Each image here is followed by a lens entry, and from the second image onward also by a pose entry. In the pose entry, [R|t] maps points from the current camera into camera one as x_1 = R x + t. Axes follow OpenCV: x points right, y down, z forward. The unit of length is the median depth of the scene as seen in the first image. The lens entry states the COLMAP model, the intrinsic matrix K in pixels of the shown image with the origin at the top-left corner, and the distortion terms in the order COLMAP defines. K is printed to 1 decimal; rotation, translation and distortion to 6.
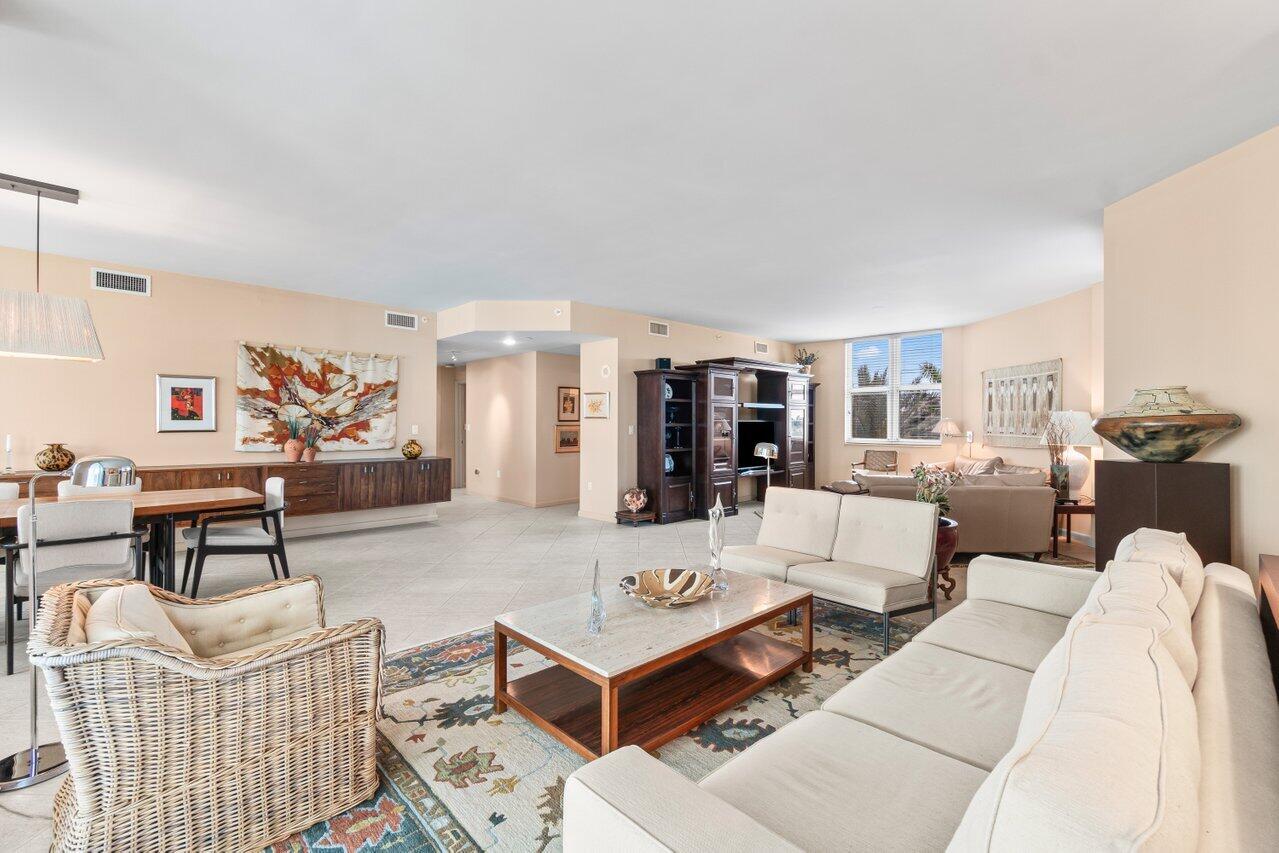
lens RADIAL K [[556.2, 0, 639.7], [0, 556.2, 424.1], [0, 0, 1]] dist [-0.004221, -0.000742]
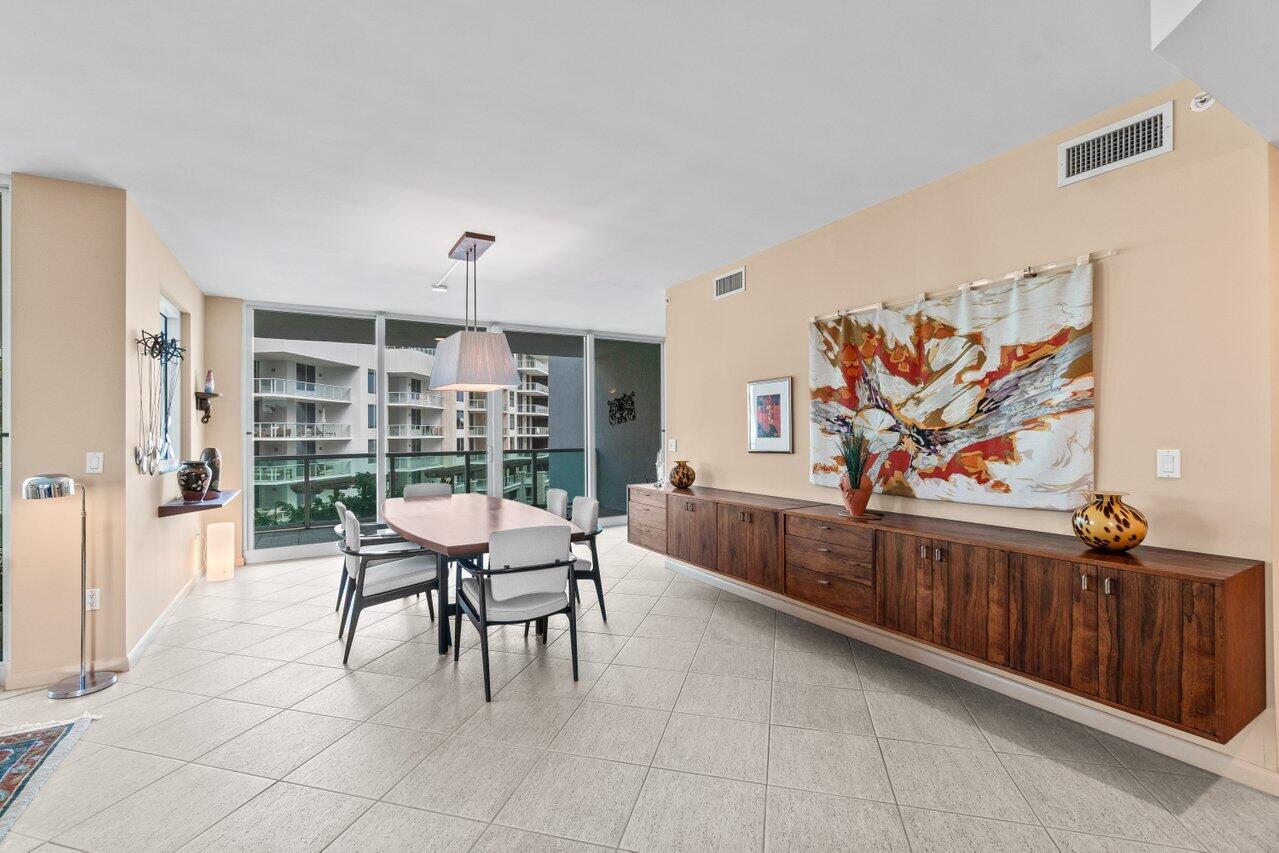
lens RADIAL K [[556.2, 0, 626.9], [0, 556.2, 433.0], [0, 0, 1]] dist [-0.004221, -0.000742]
pose [[-0.249676, -0.006096, -0.968310, -0.020577], [0.006523, 0.999947, -0.007977, -0.007451], [0.968307, -0.008308, -0.249623, 0.873600]]
